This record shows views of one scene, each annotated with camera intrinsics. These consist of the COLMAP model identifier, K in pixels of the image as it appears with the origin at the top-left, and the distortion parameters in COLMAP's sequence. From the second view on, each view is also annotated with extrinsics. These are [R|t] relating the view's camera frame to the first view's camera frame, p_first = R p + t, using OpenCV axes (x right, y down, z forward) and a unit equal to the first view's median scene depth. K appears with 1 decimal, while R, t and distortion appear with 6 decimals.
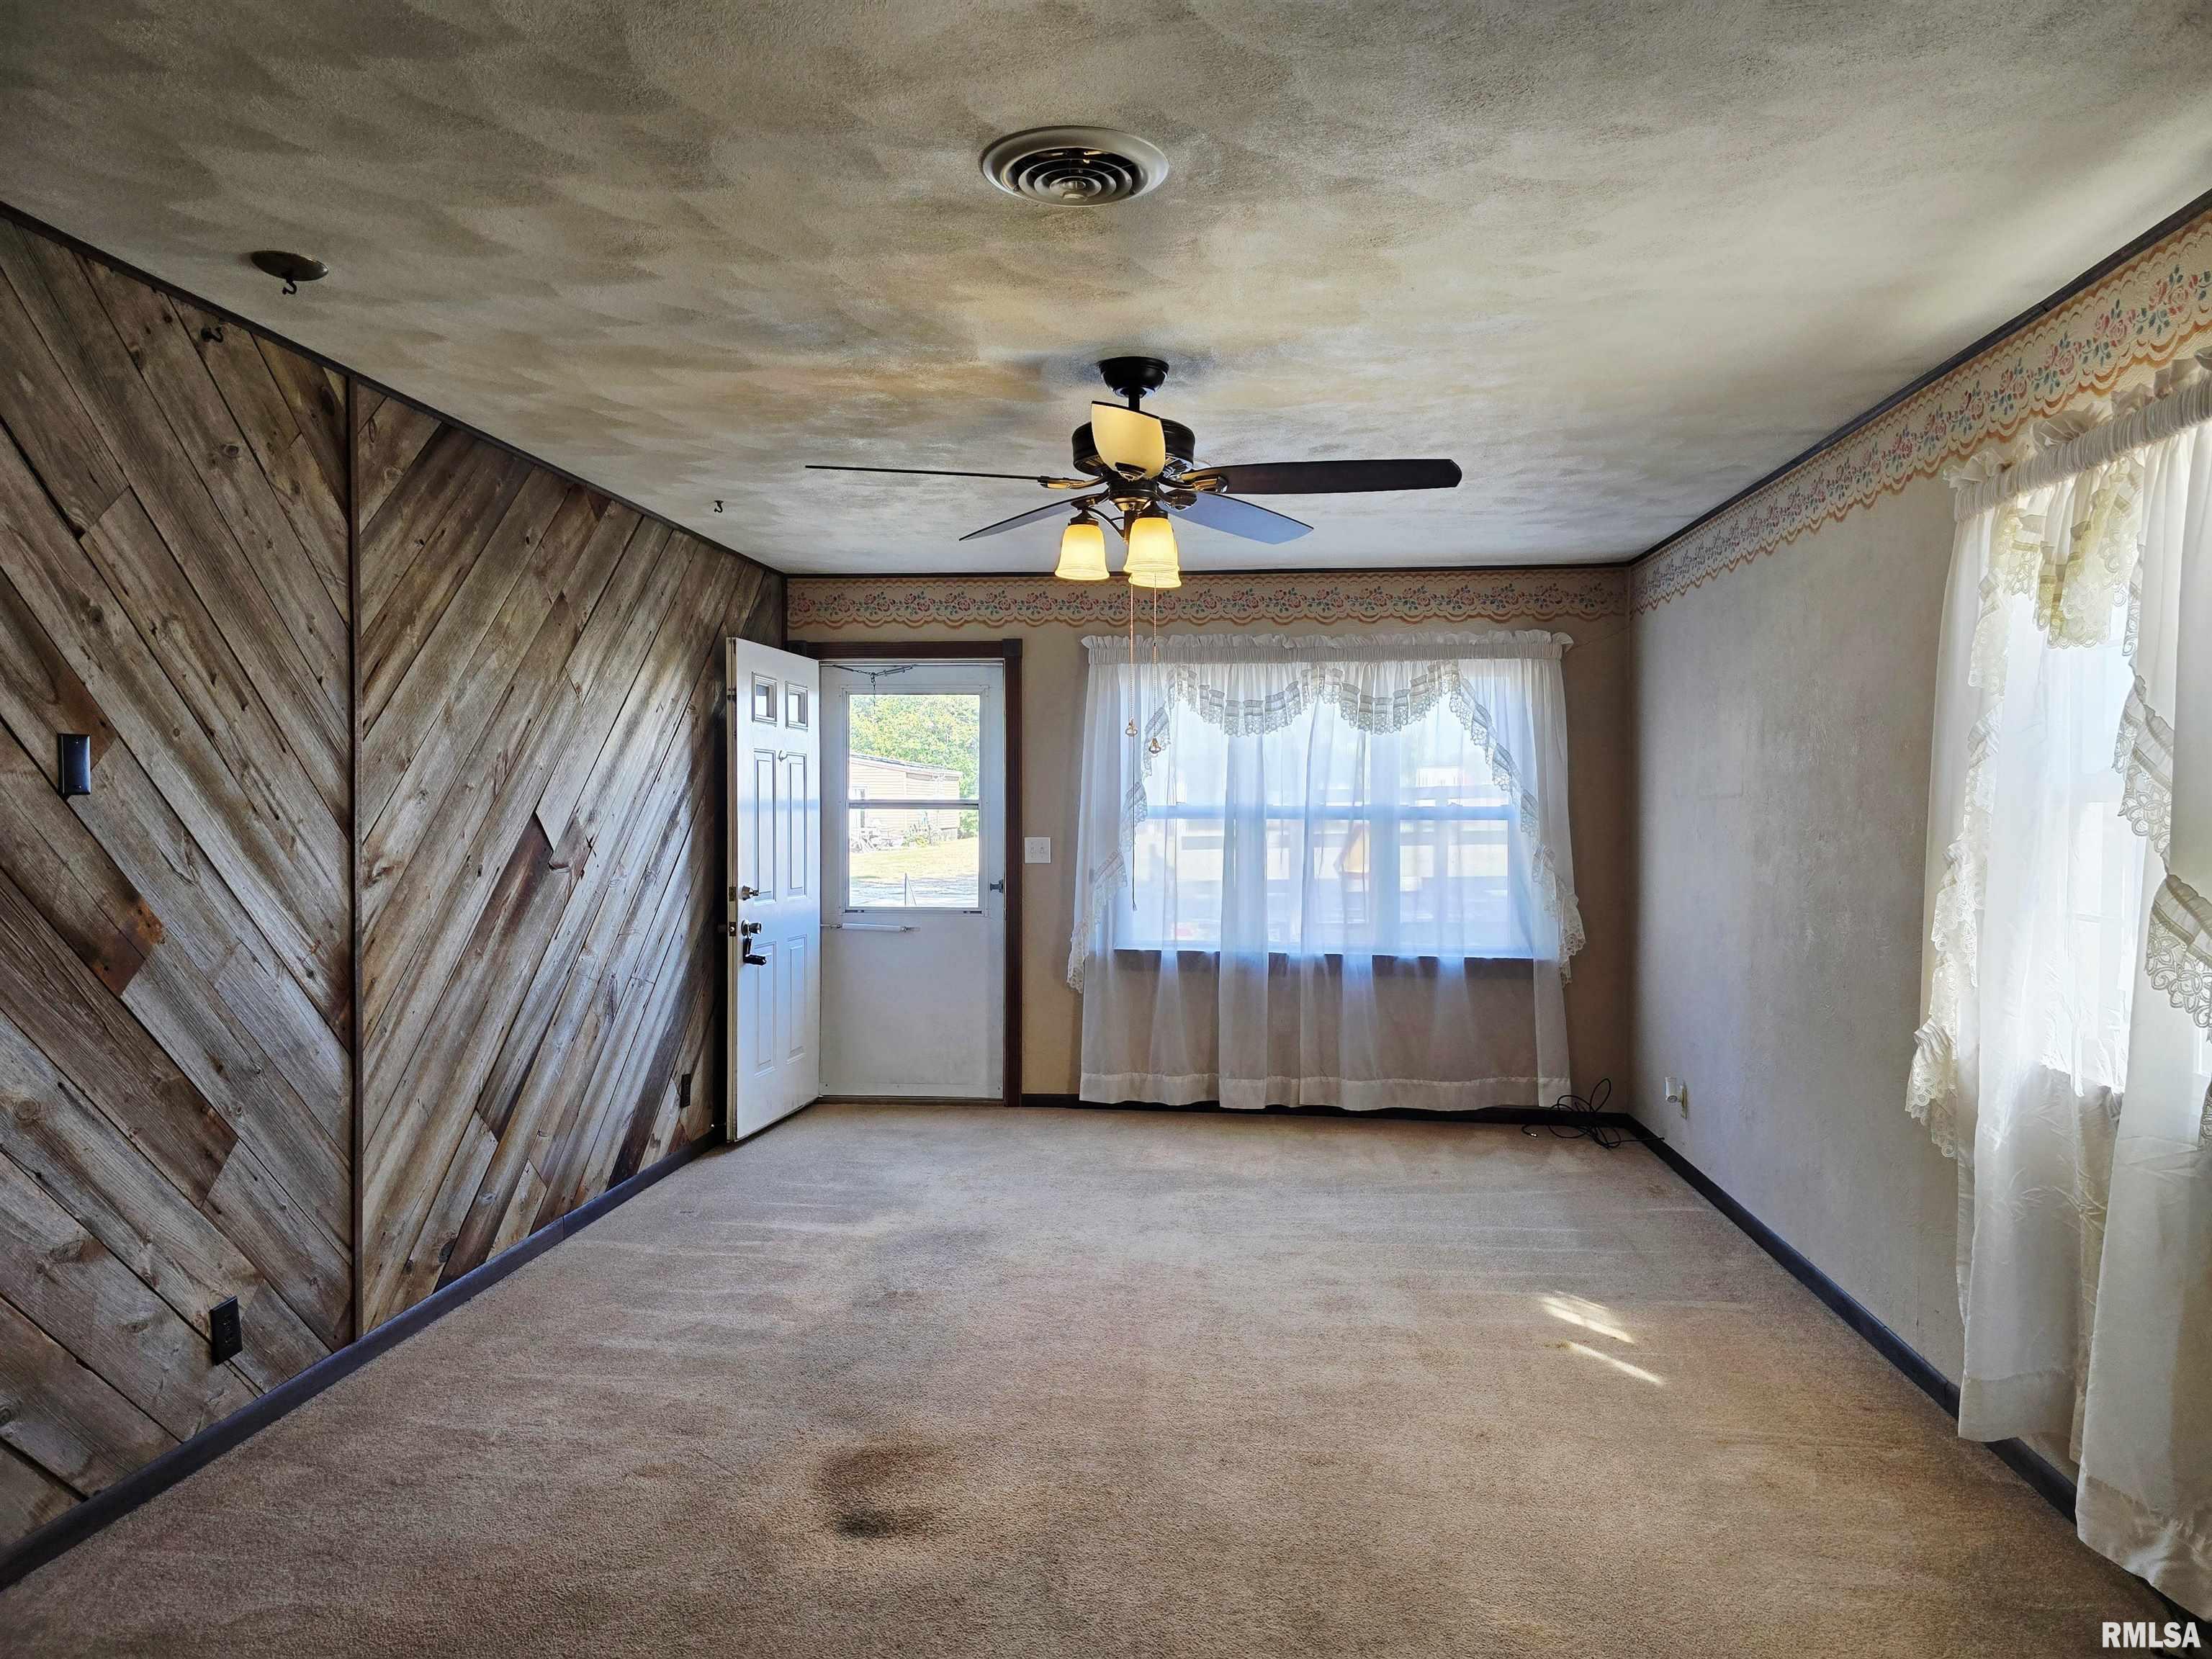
lens RADIAL K [[1474.0, 0, 1102.6], [0, 1474.0, 826.6], [0, 0, 1]] dist [0.012592, -0.021716]
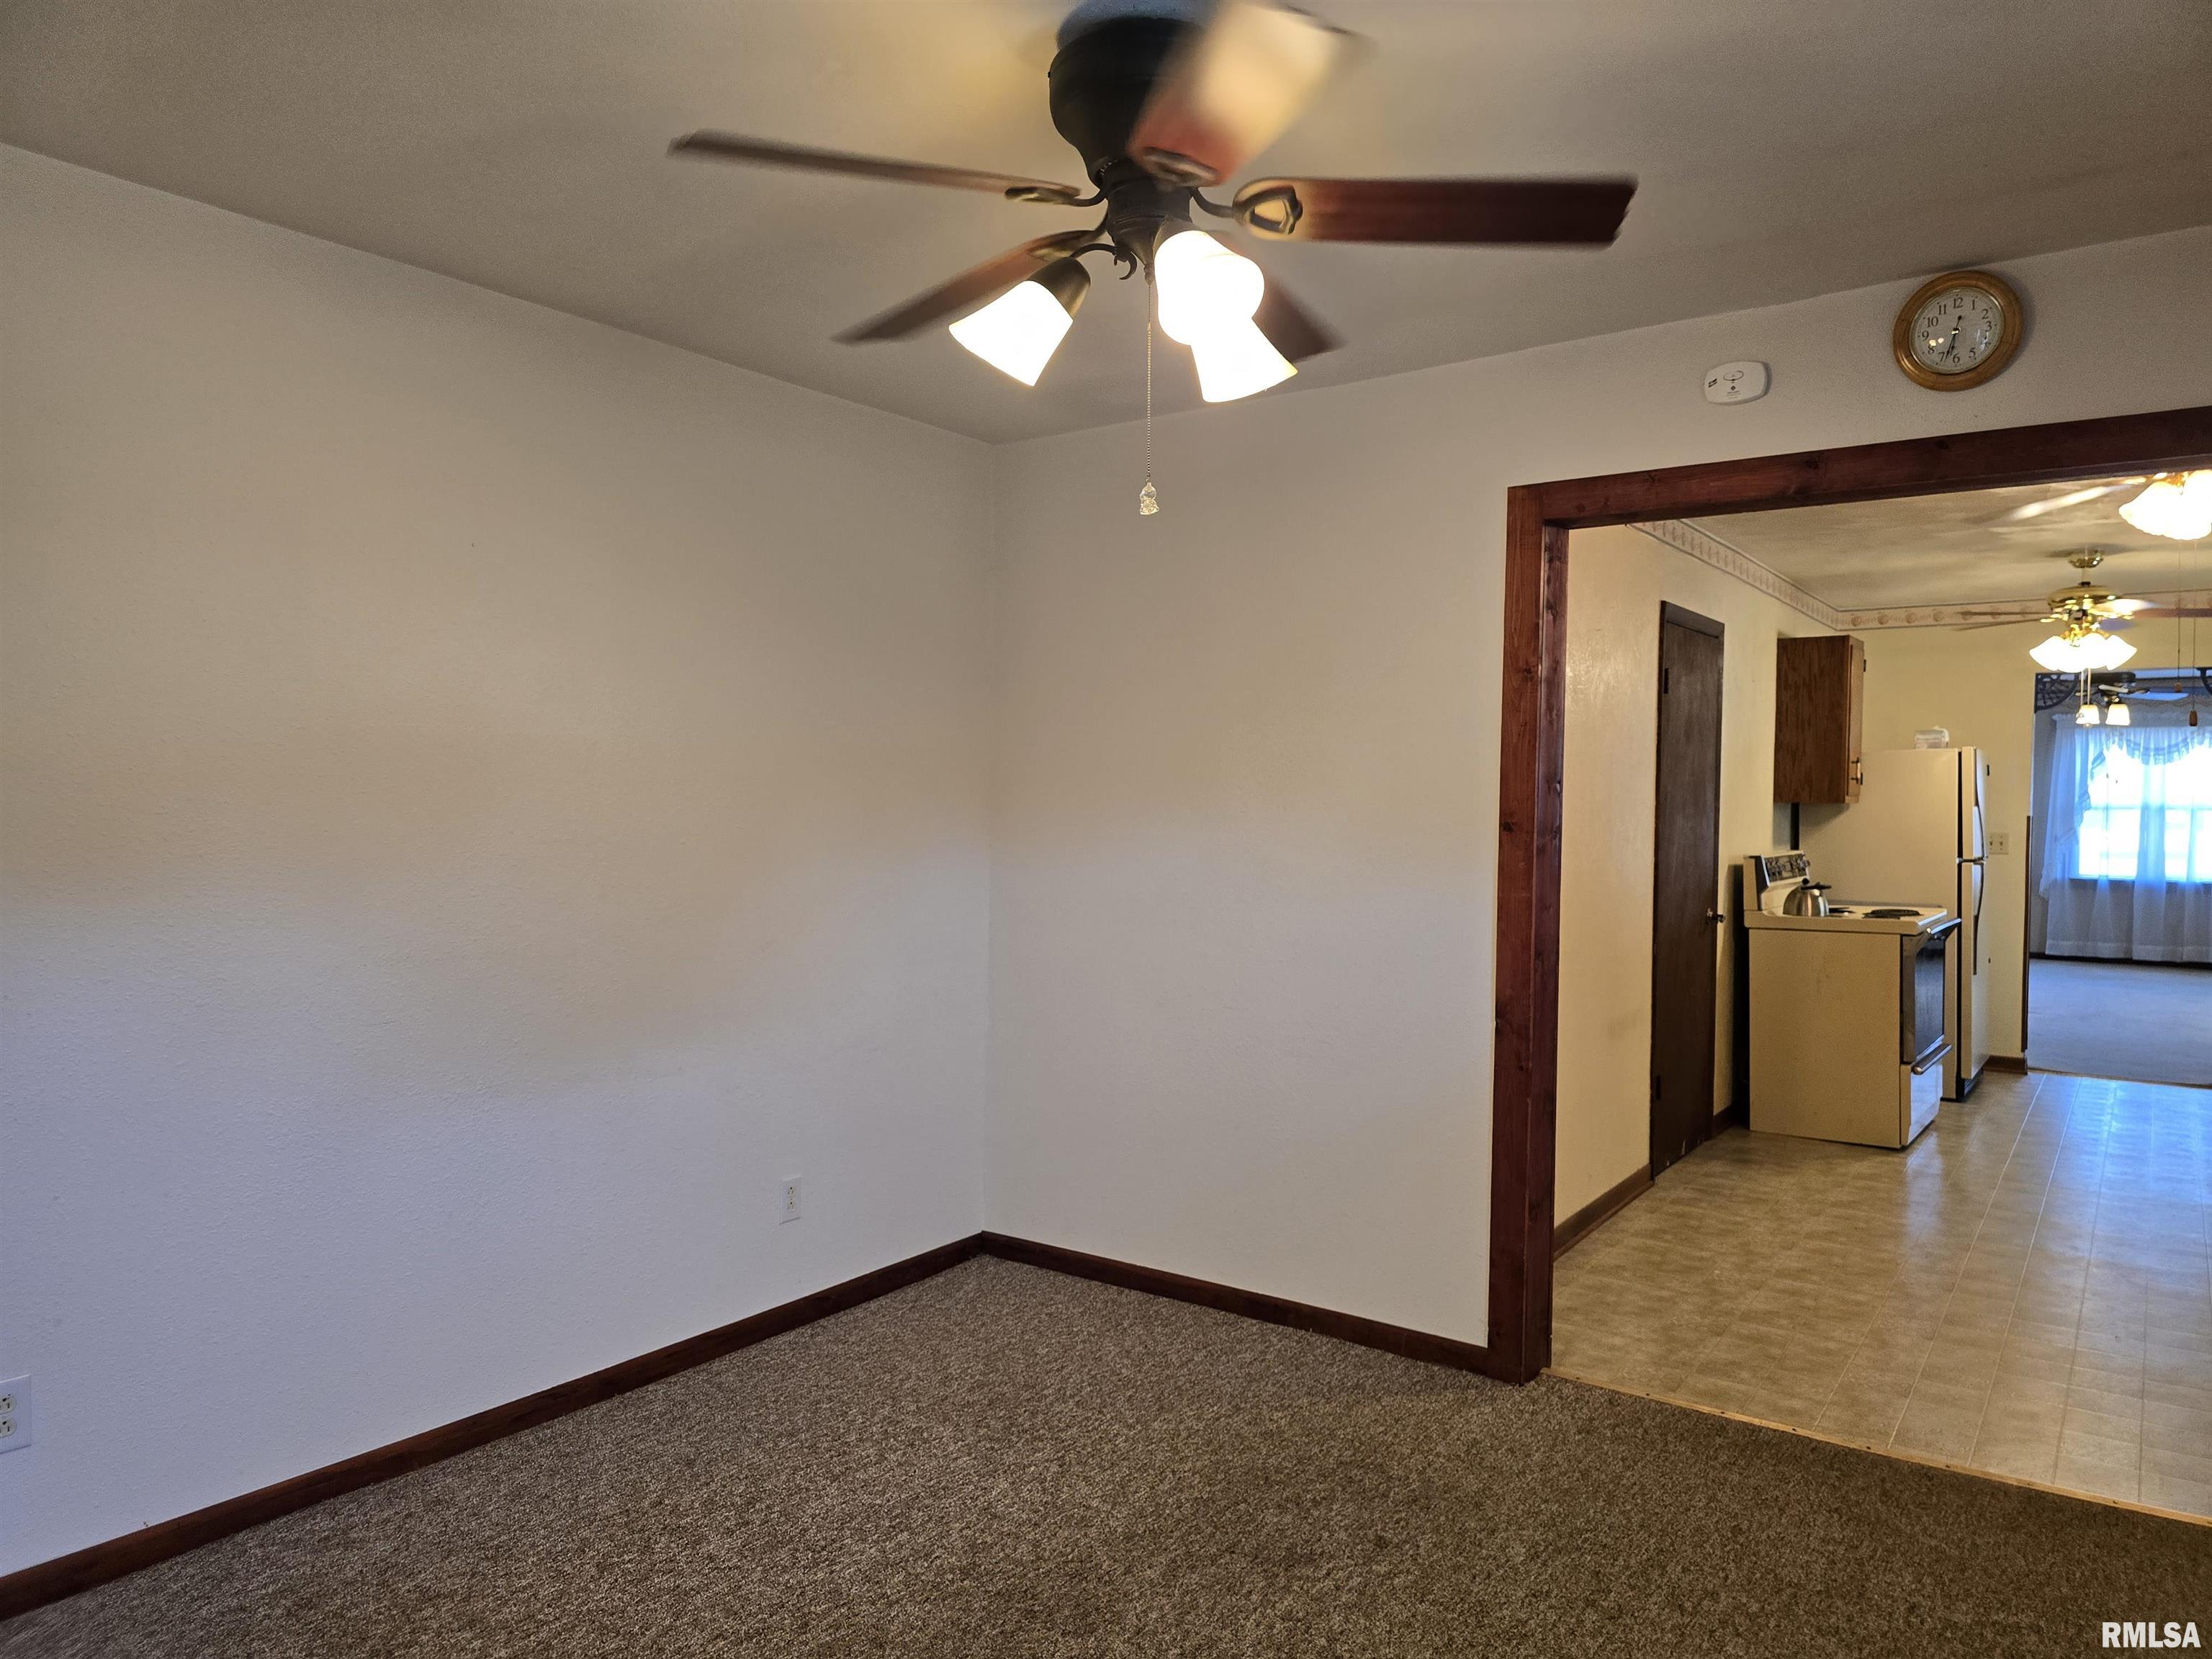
lens RADIAL K [[1474.0, 0, 1114.4], [0, 1474.0, 852.2], [0, 0, 1]] dist [0.012592, -0.021716]
pose [[0.869713, 0.021121, -0.493106, -0.129985], [-0.012887, 0.999715, 0.020091, 0.029063], [0.493390, -0.011119, 0.869737, -1.327919]]
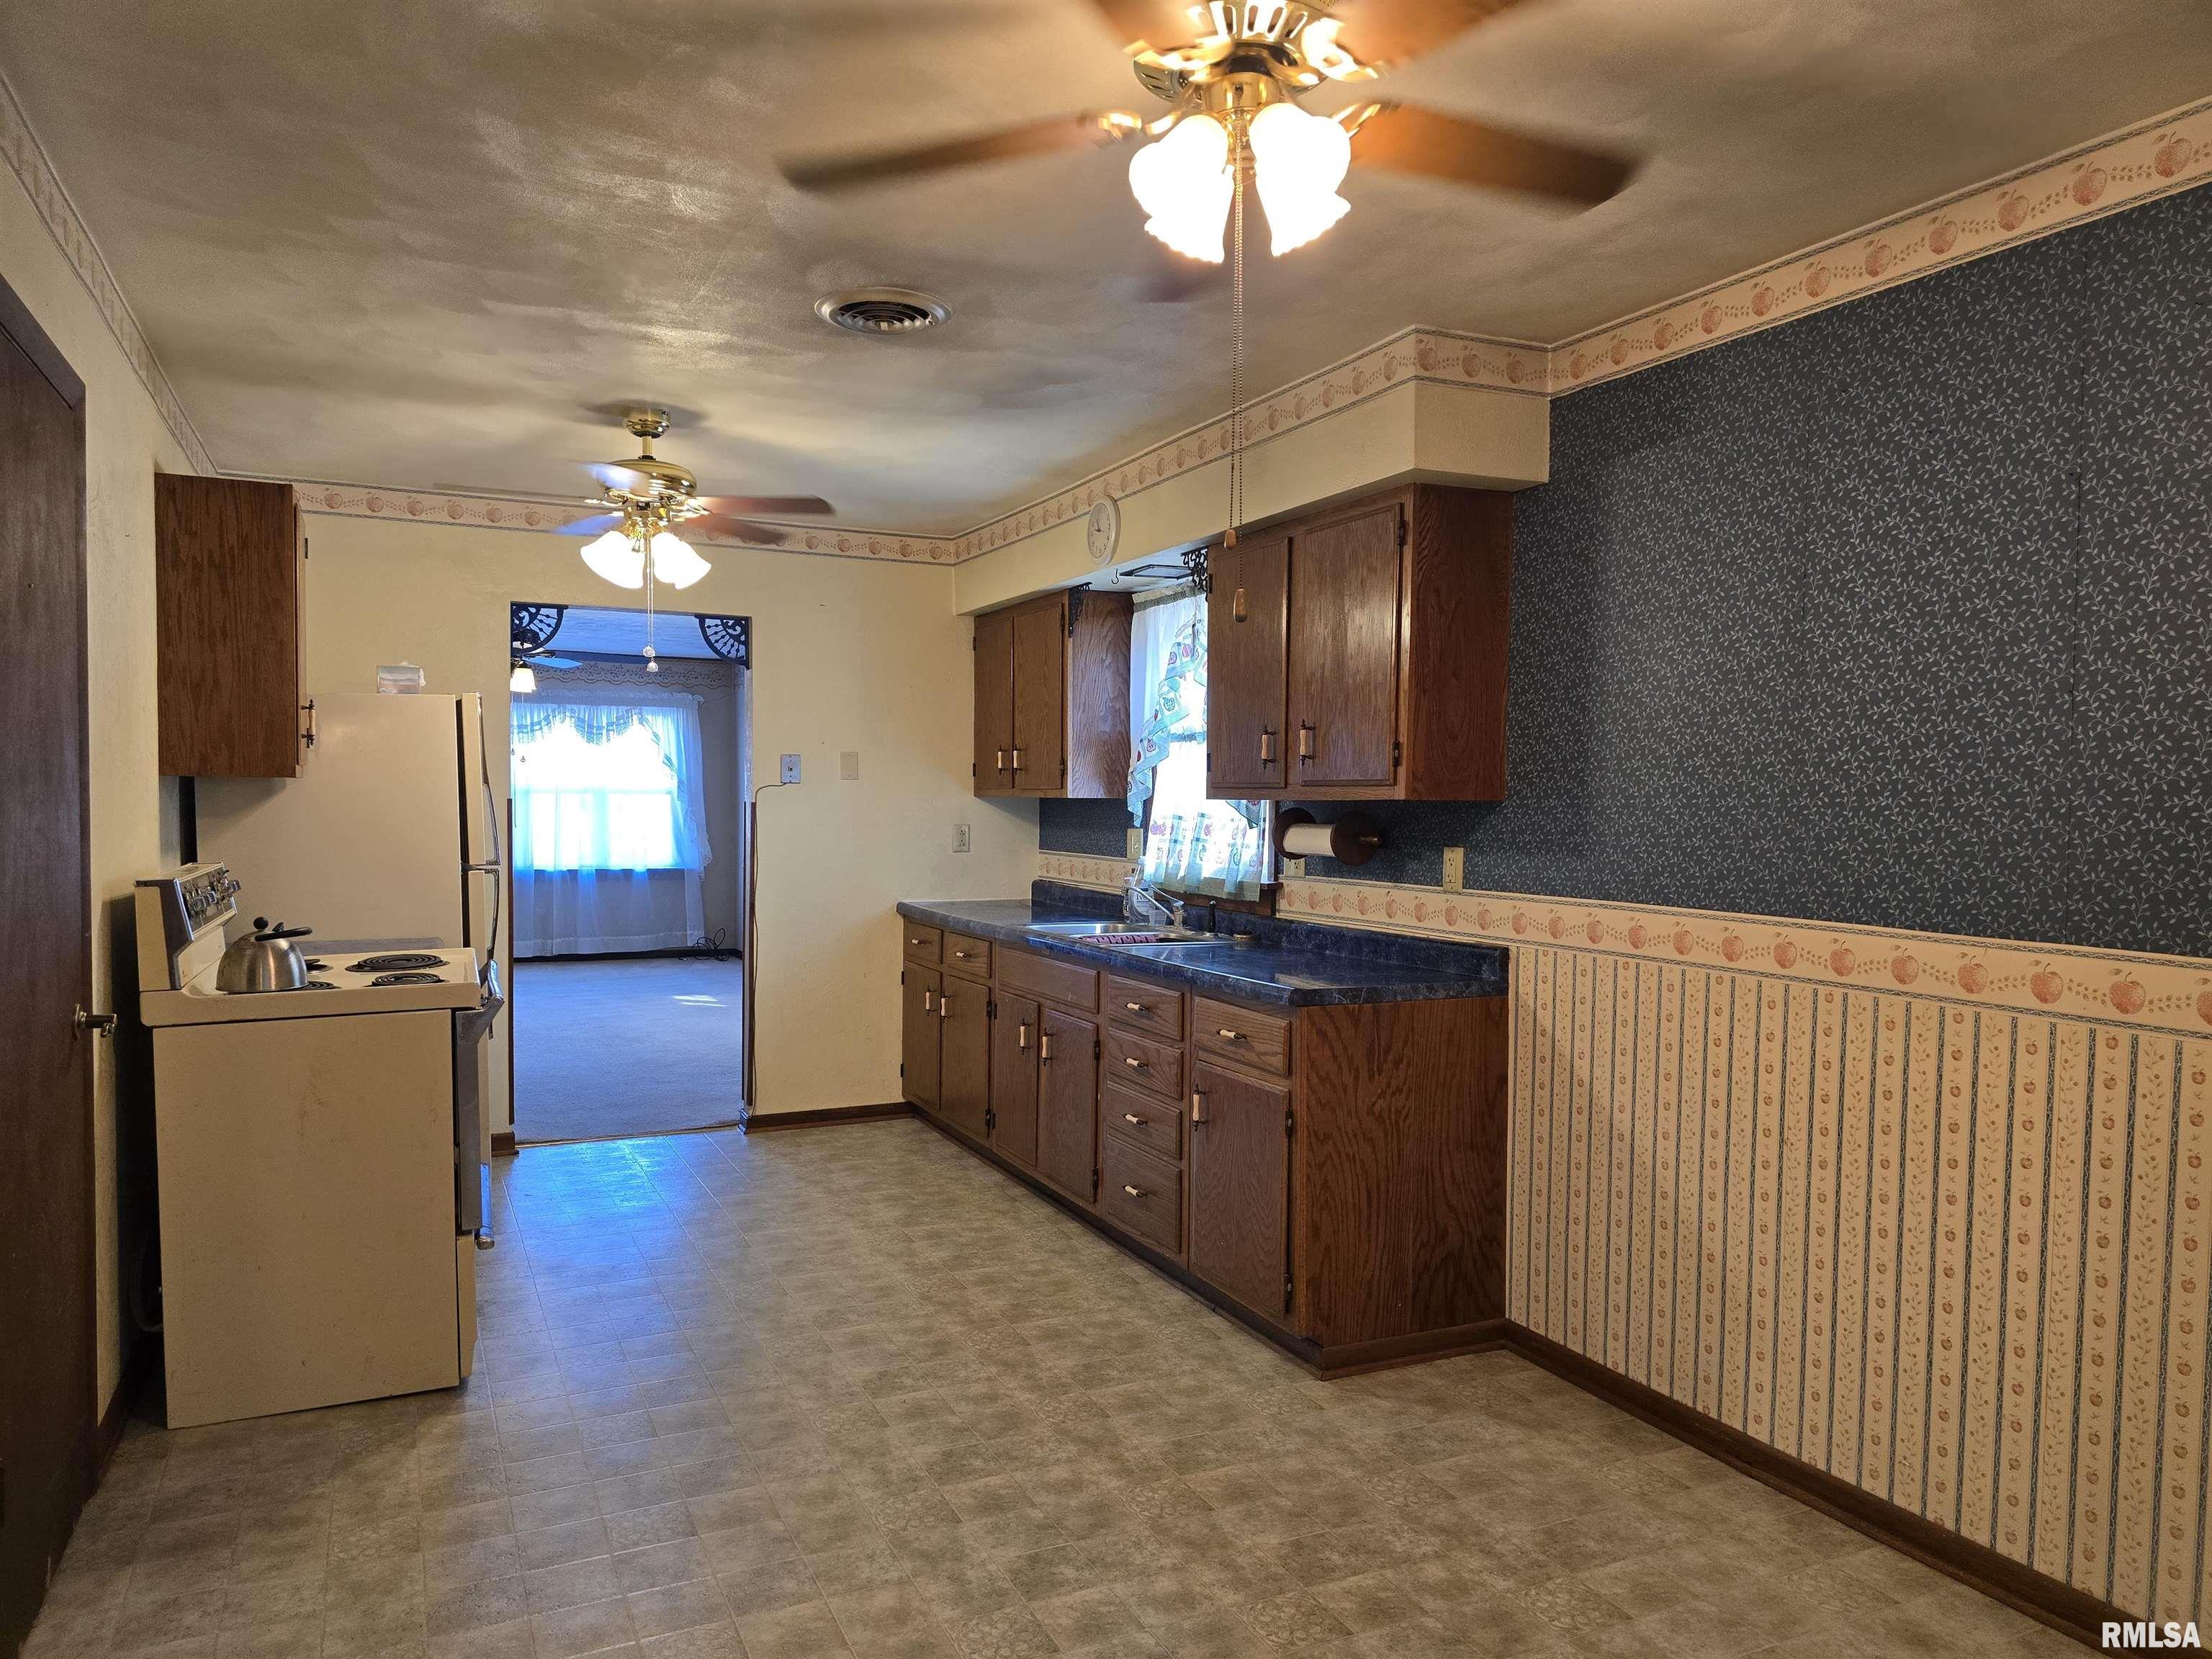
lens RADIAL K [[1474.0, 0, 1111.6], [0, 1474.0, 840.9], [0, 0, 1]] dist [0.012592, -0.021716]
pose [[0.848607, -0.011258, 0.528905, -0.232122], [0.003013, 0.999860, 0.016448, 0.025630], [-0.529016, -0.012364, 0.848522, -0.853314]]
